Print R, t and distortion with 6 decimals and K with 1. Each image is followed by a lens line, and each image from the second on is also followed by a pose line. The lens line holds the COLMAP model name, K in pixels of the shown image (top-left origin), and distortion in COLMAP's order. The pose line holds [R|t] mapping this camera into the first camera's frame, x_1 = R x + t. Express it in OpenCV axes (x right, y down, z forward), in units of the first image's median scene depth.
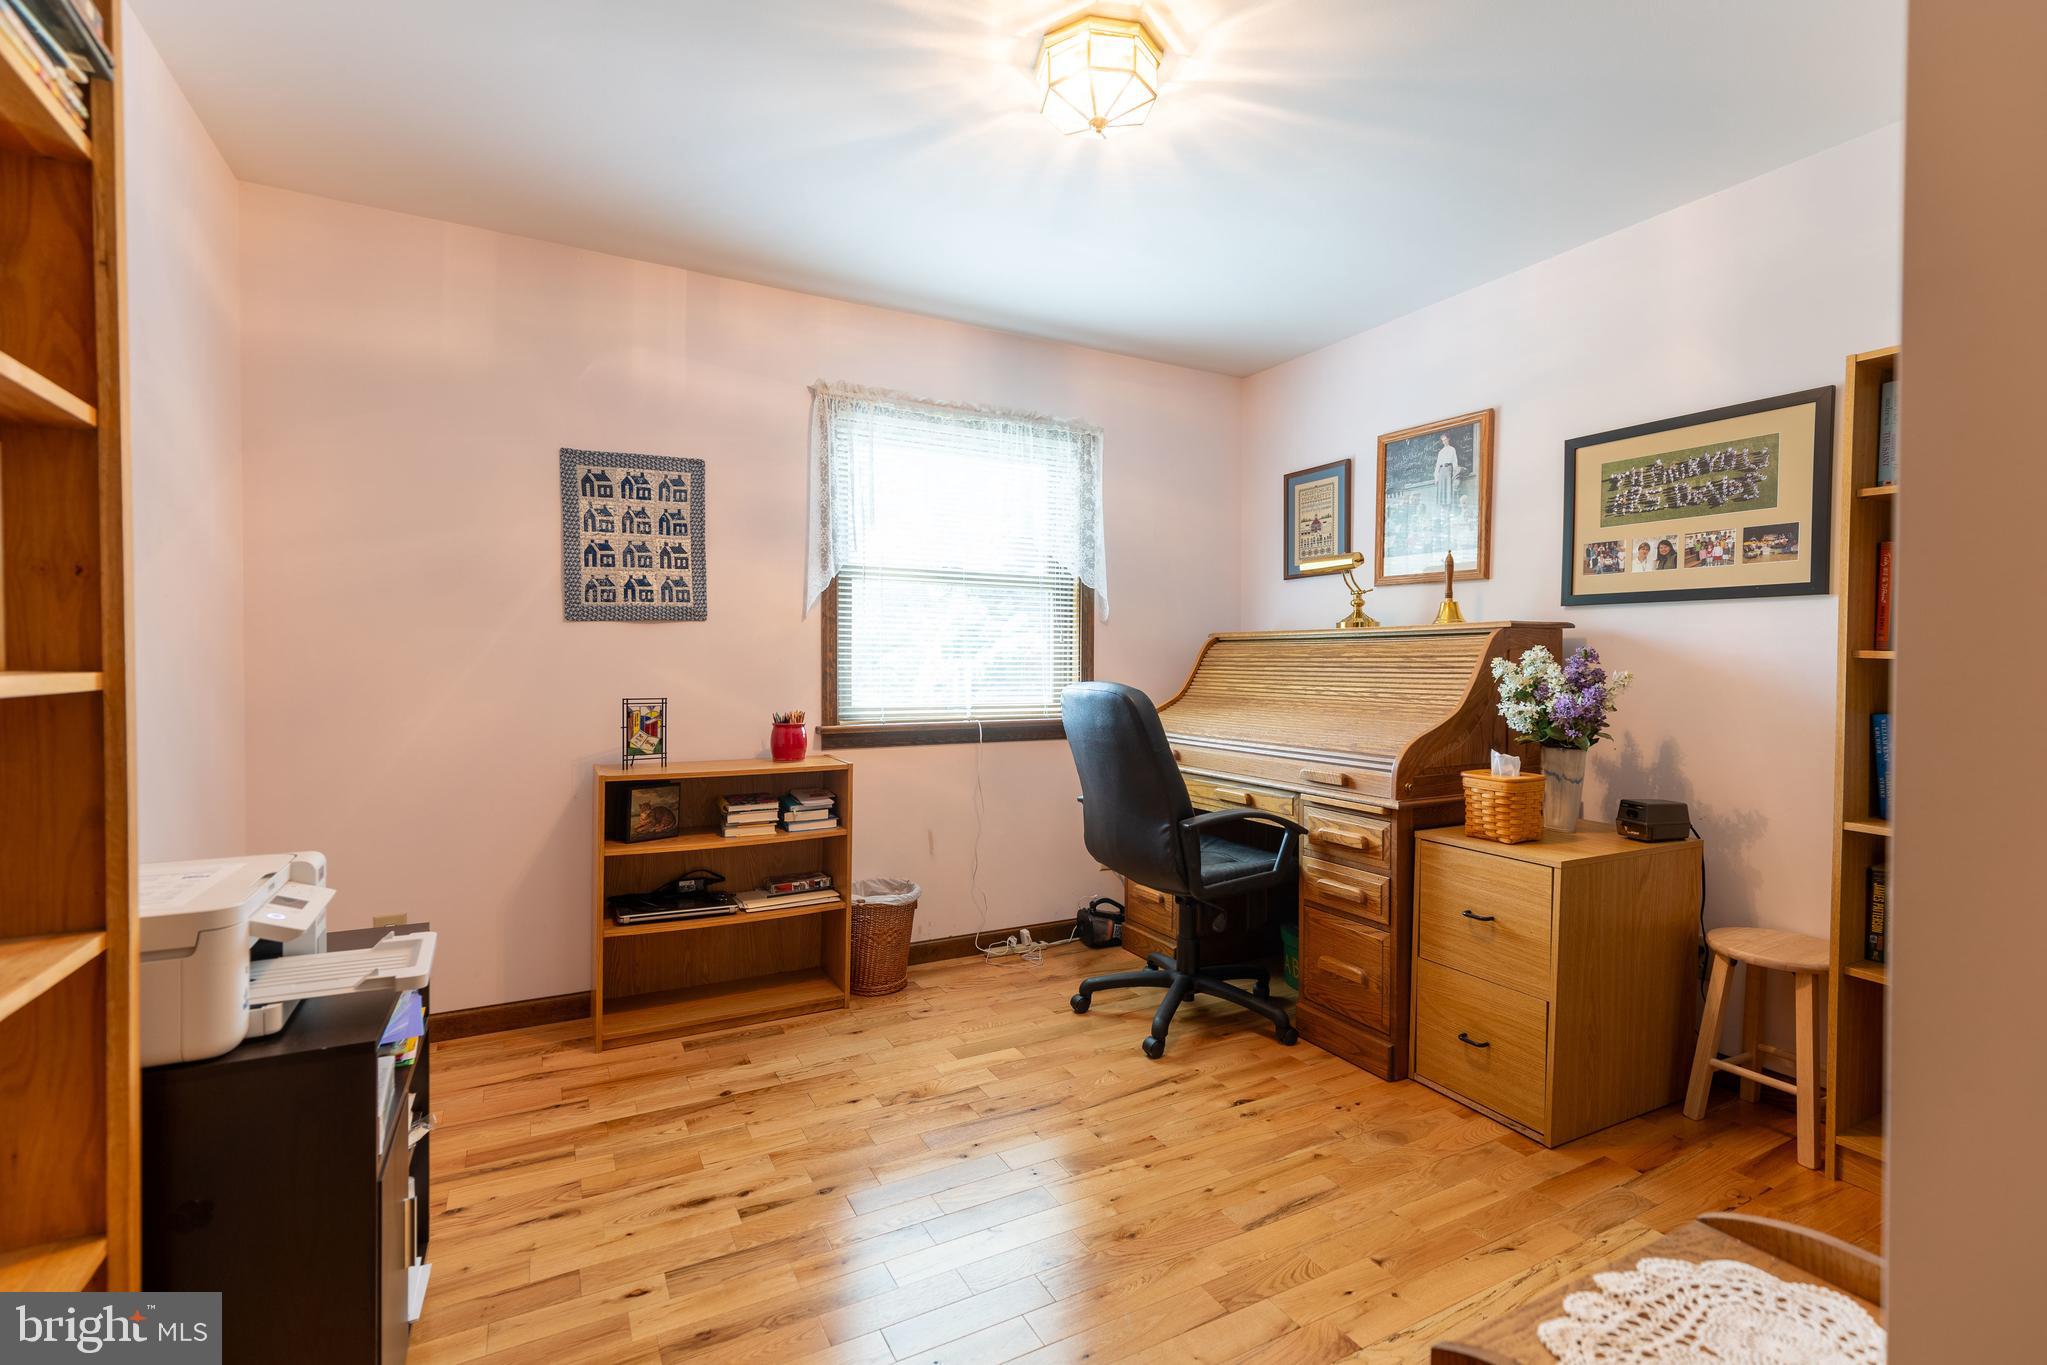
lens RADIAL K [[924.6, 0, 1022.2], [0, 924.6, 682.7], [0, 0, 1]] dist [0.008208, -0.001130]
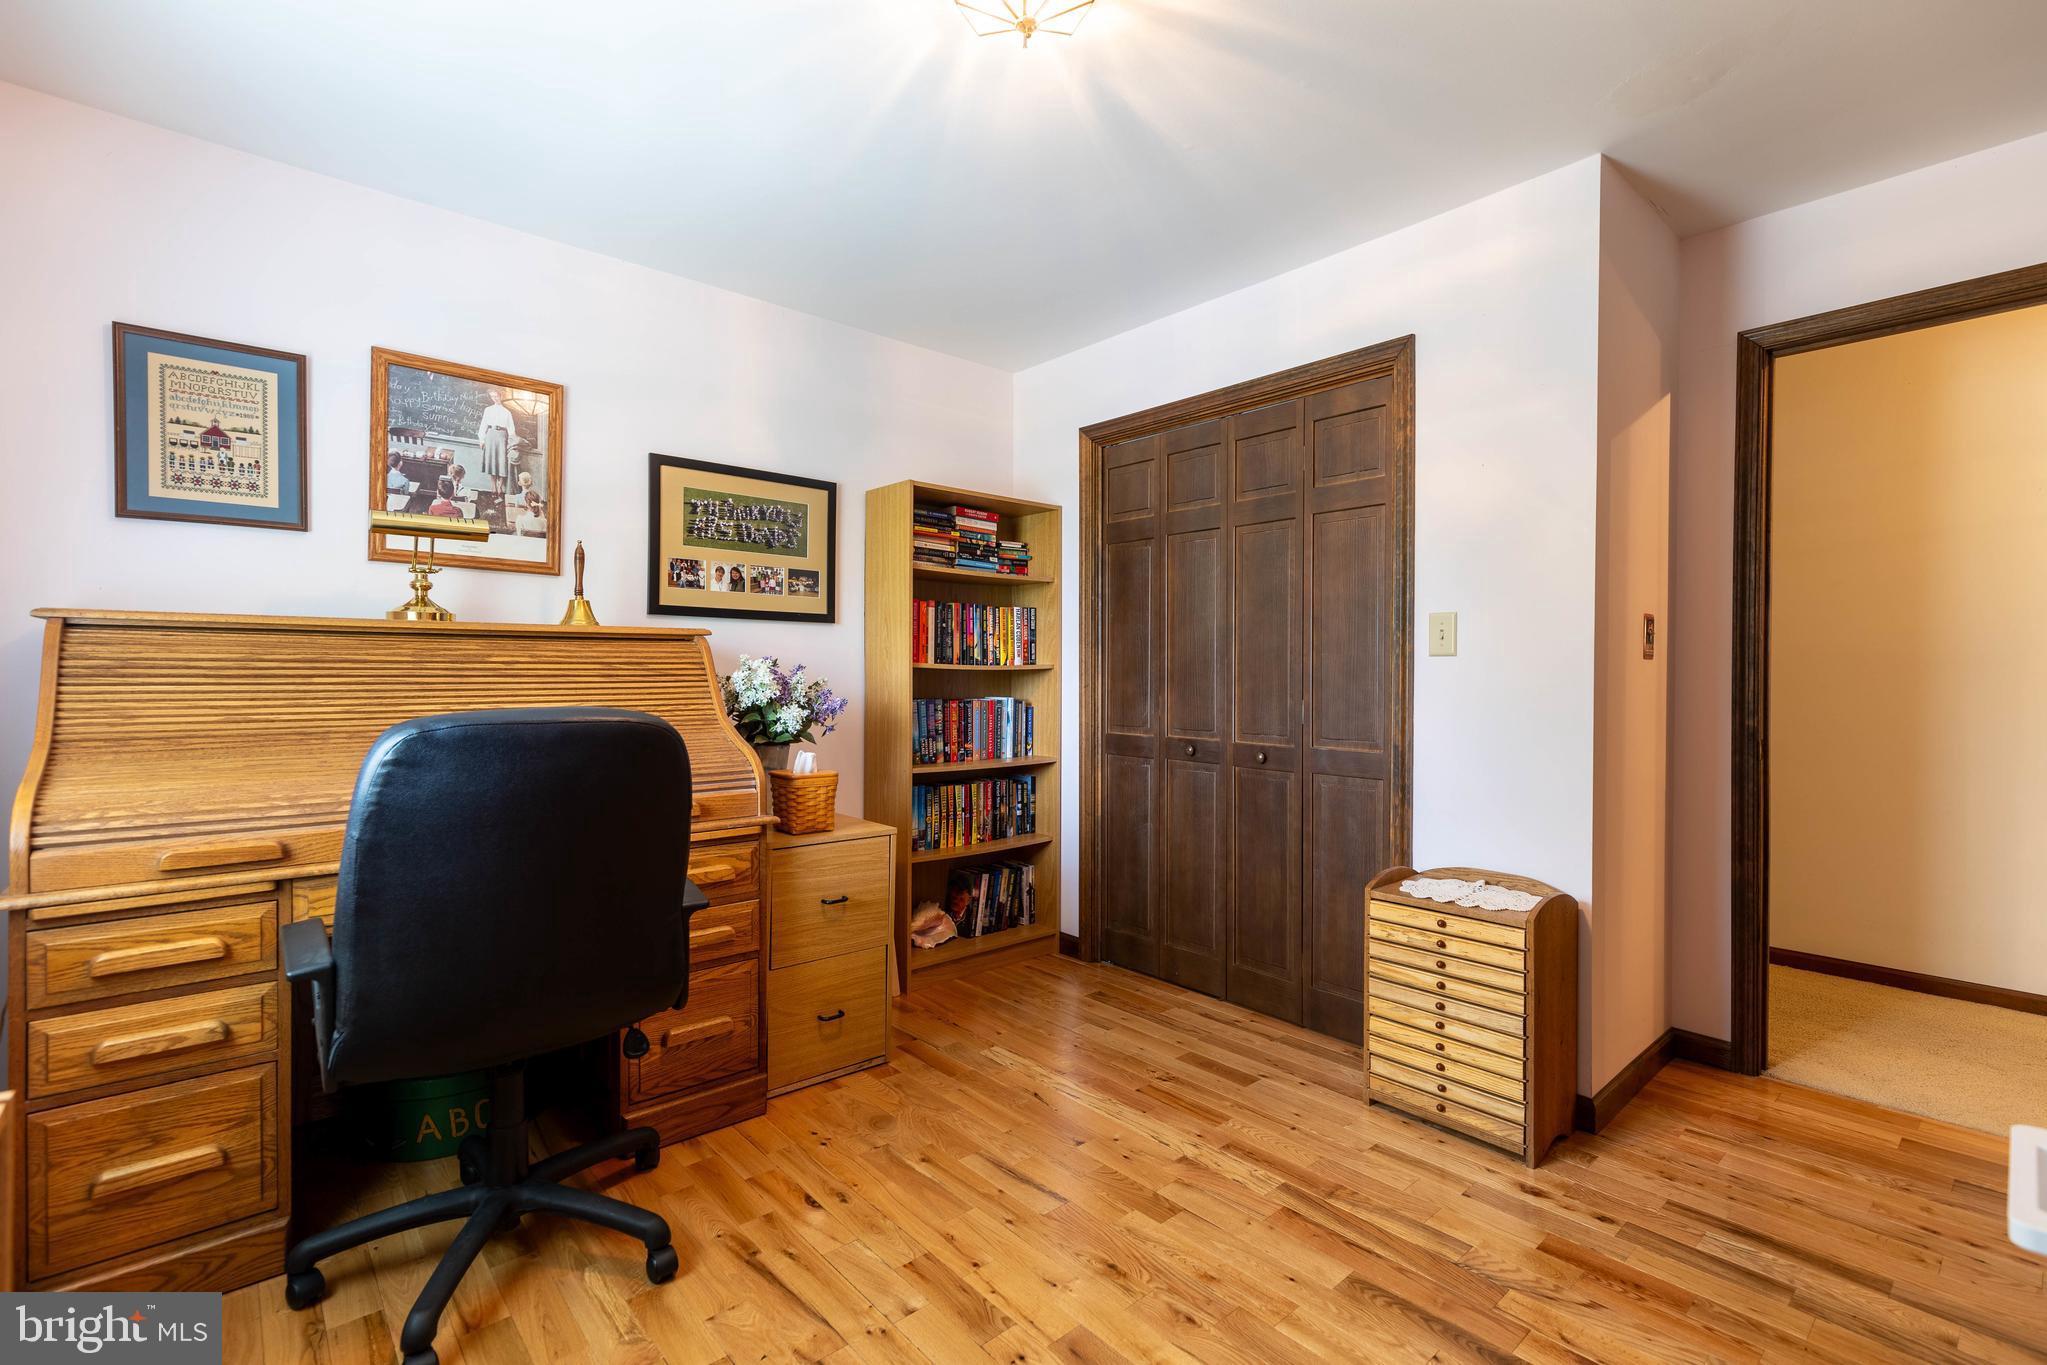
lens RADIAL K [[924.6, 0, 1024.1], [0, 924.6, 681.3], [0, 0, 1]] dist [0.008208, -0.001130]
pose [[-0.232932, -0.016343, 0.972356, -0.552307], [0.017277, 0.999631, 0.020940, -0.024792], [-0.972340, 0.021677, -0.232564, 0.908776]]
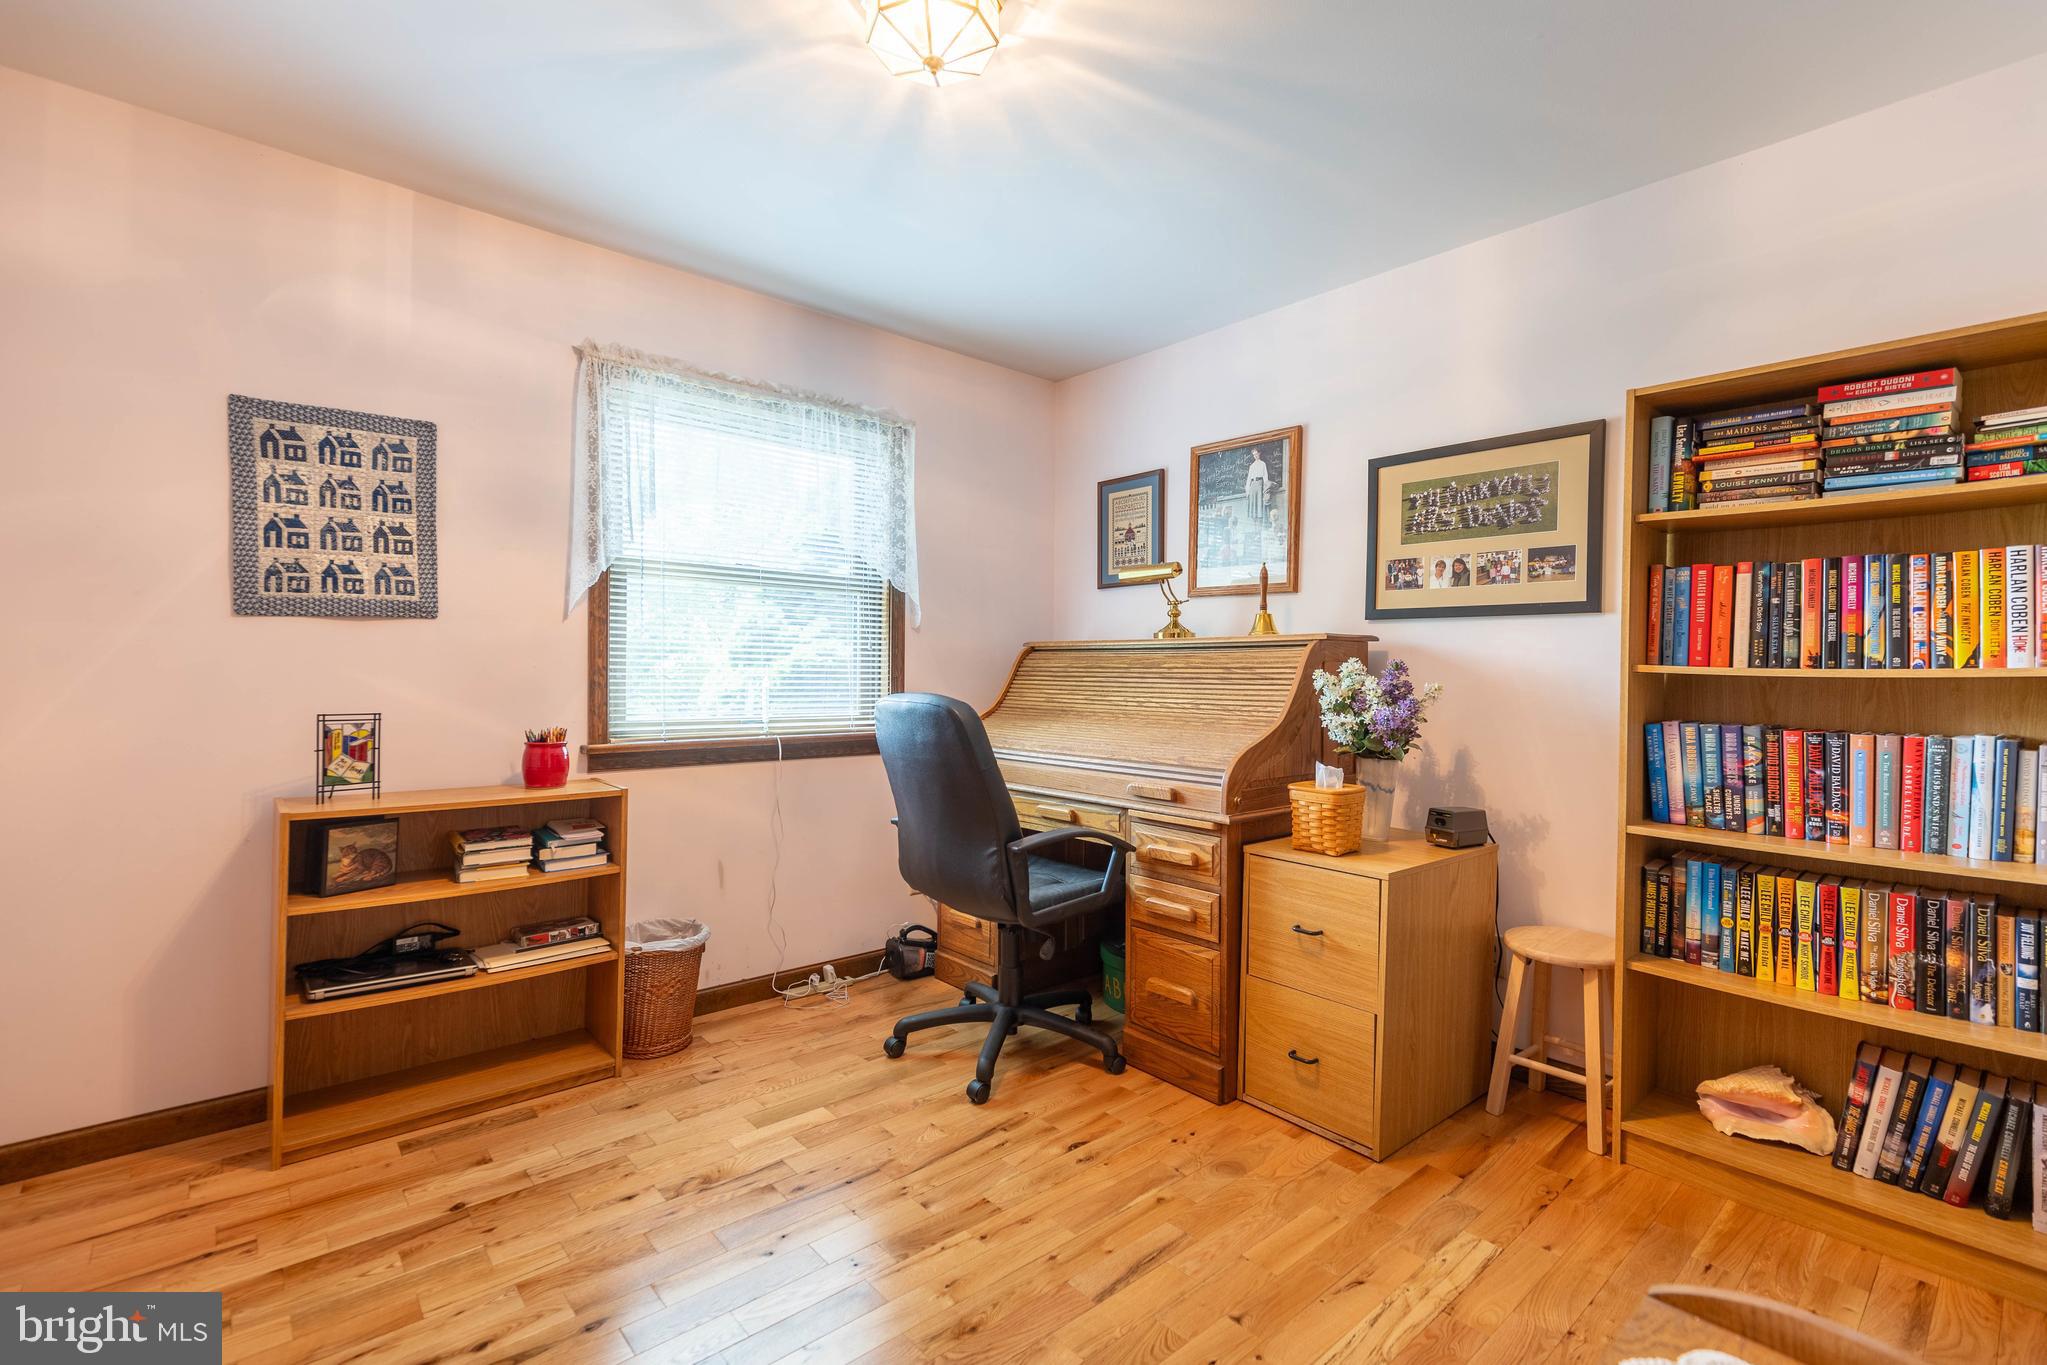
lens RADIAL K [[924.6, 0, 1023.7], [0, 924.6, 681.6], [0, 0, 1]] dist [0.008208, -0.001130]
pose [[0.973581, 0.003085, 0.228322, -0.025764], [-0.000614, 0.999940, -0.010893, -0.002634], [-0.228342, 0.010465, 0.973525, 0.092631]]
